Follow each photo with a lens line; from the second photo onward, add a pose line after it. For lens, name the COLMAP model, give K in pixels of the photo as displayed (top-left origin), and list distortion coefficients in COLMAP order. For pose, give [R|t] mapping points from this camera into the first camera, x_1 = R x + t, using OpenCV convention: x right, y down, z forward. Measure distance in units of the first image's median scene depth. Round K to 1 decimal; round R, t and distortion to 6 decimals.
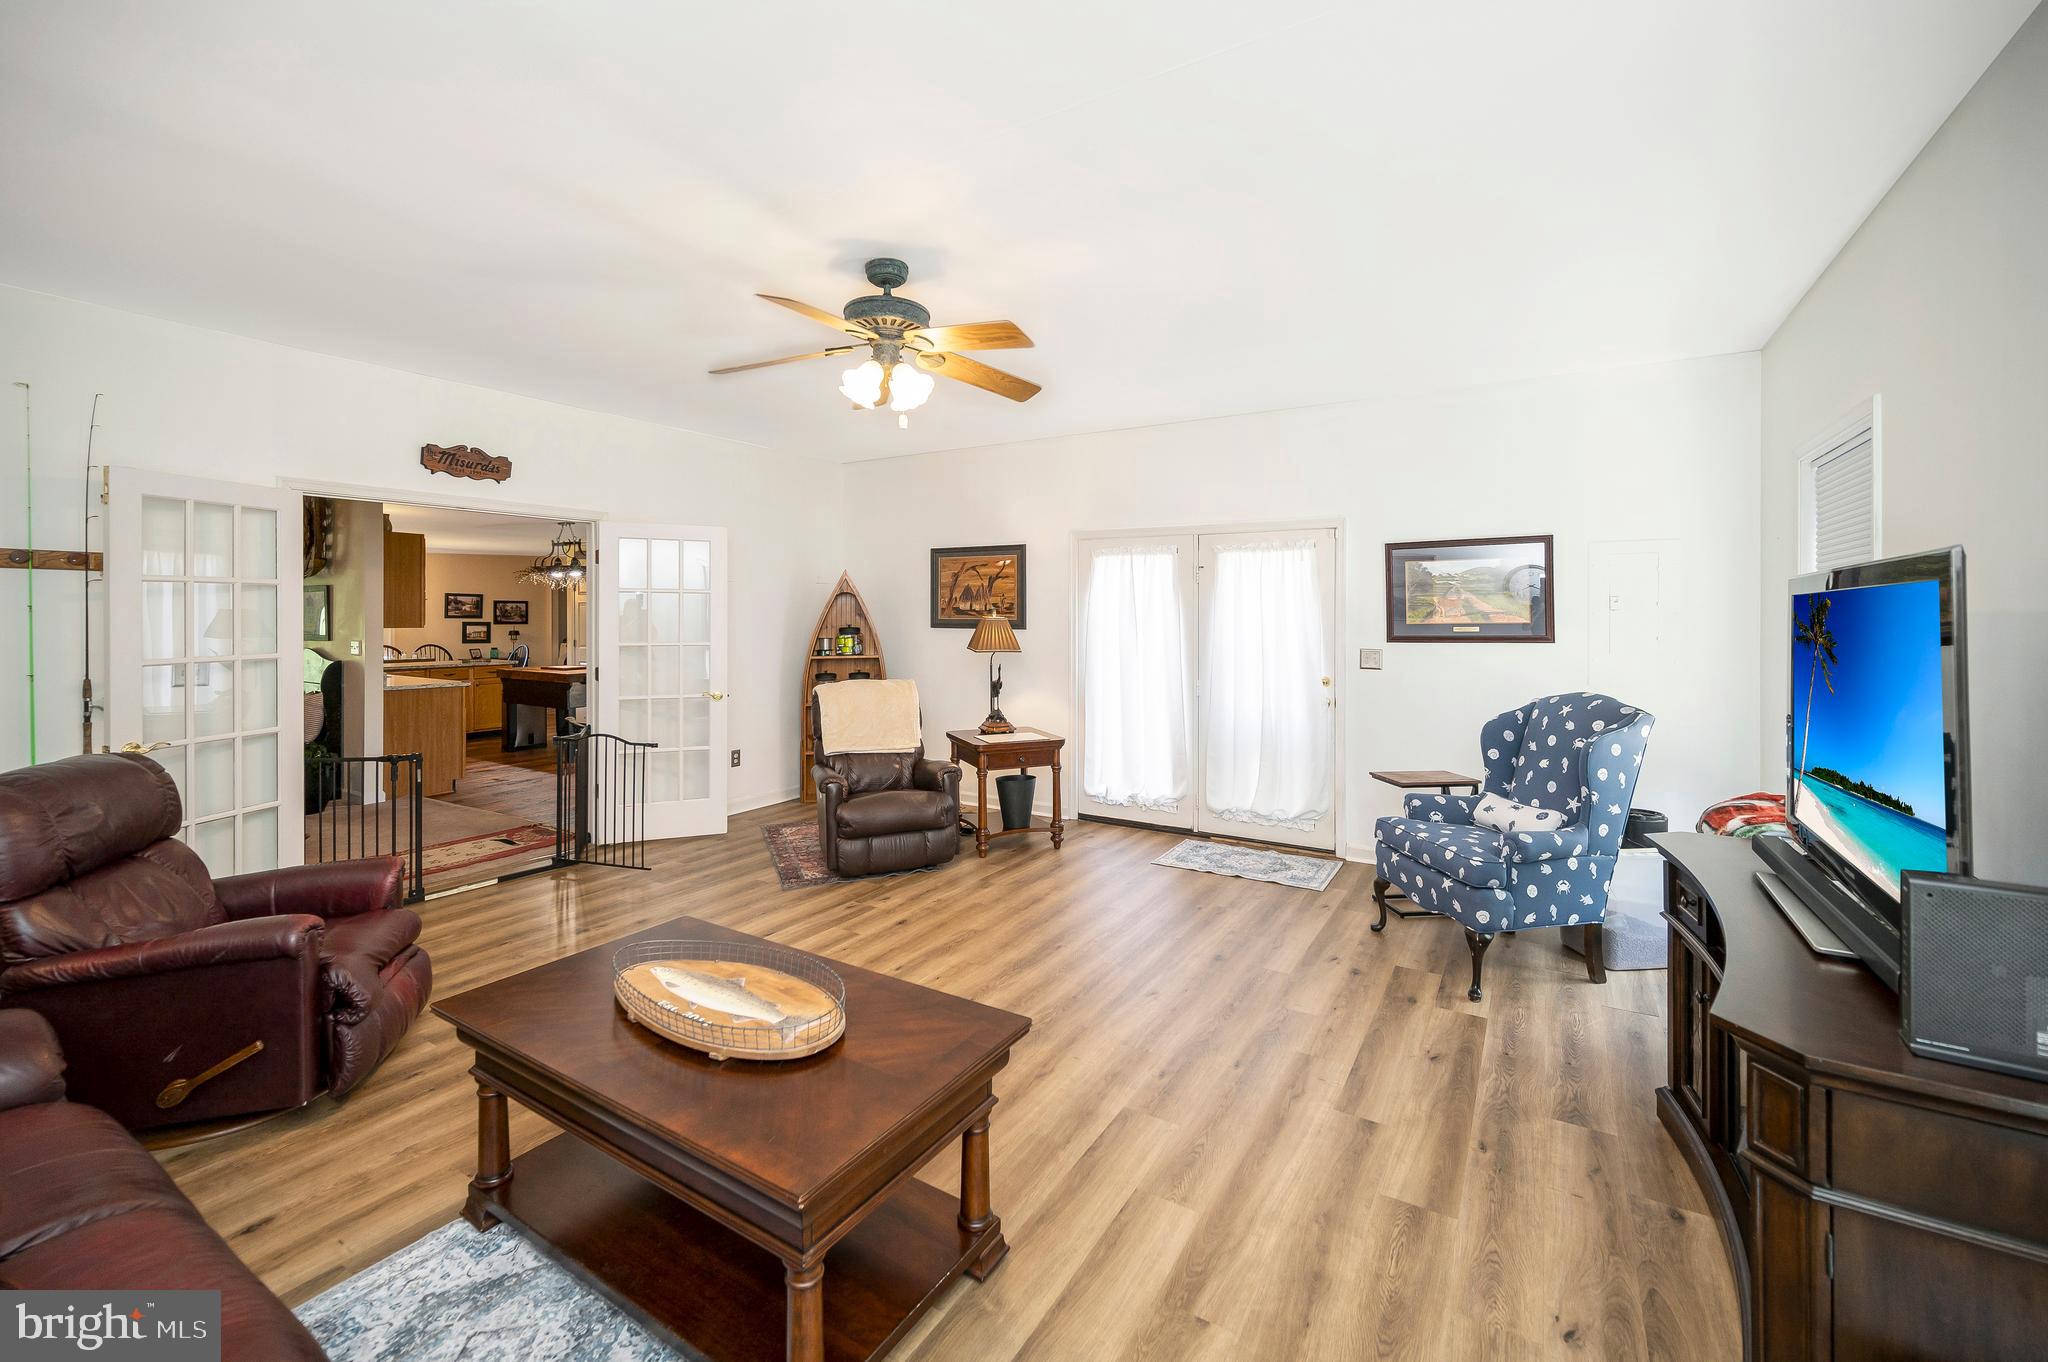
lens RADIAL K [[840.8, 0, 1023.2], [0, 840.8, 613.0], [0, 0, 1]] dist [0.002556, 0.001291]
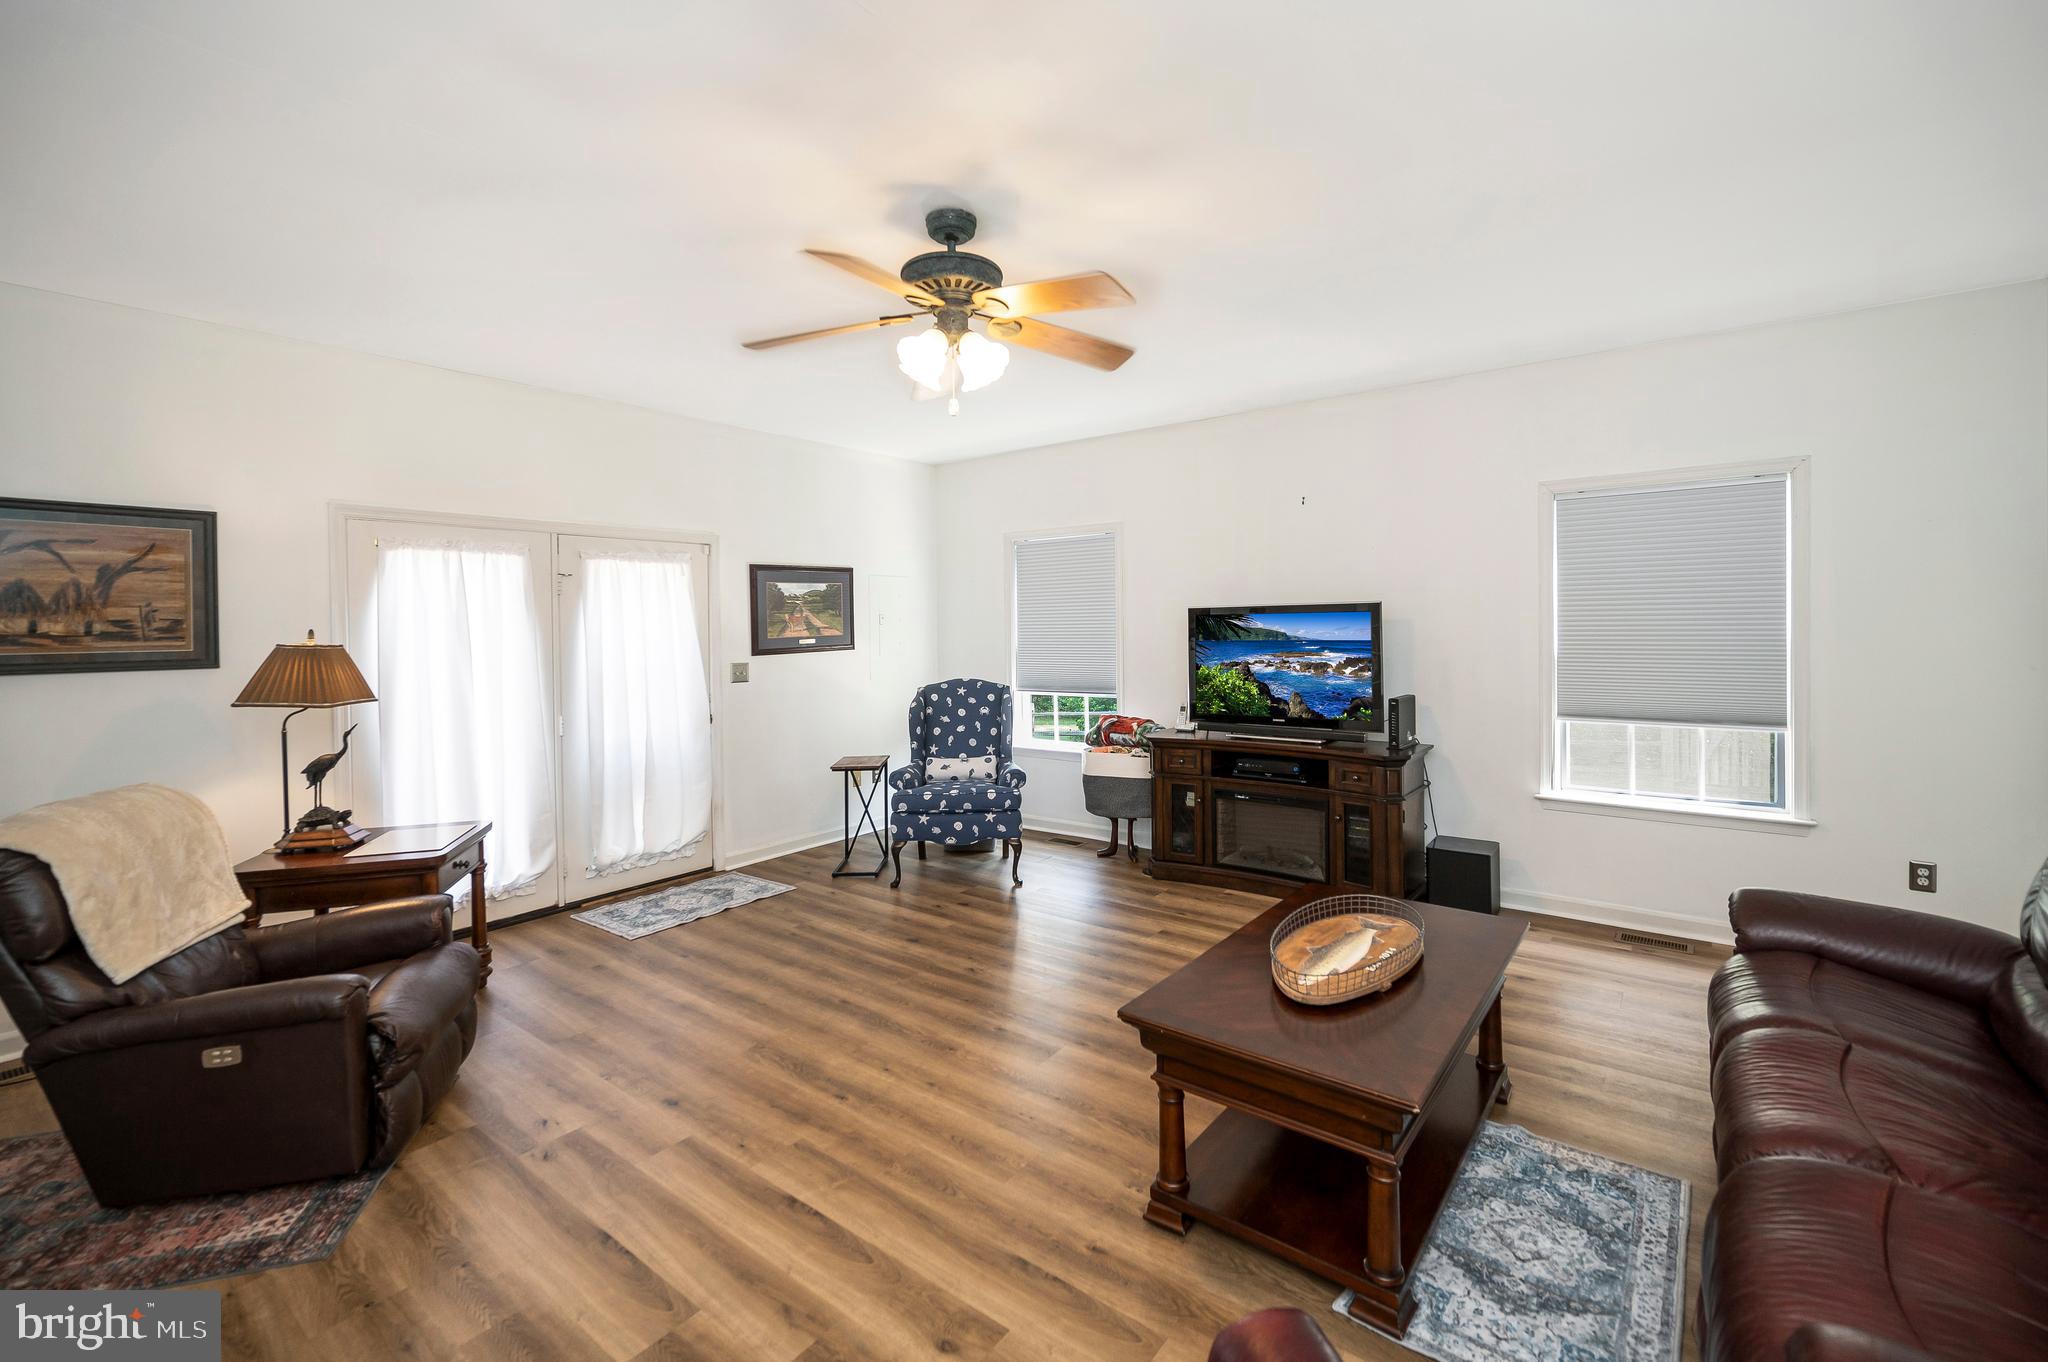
lens RADIAL K [[840.8, 0, 1074.3], [0, 840.8, 631.6], [0, 0, 1]] dist [0.002556, 0.001291]
pose [[0.096613, -0.012626, 0.995242, -0.782263], [0.014828, 0.999827, 0.011244, -0.003254], [-0.995212, 0.013671, 0.096784, 0.632546]]
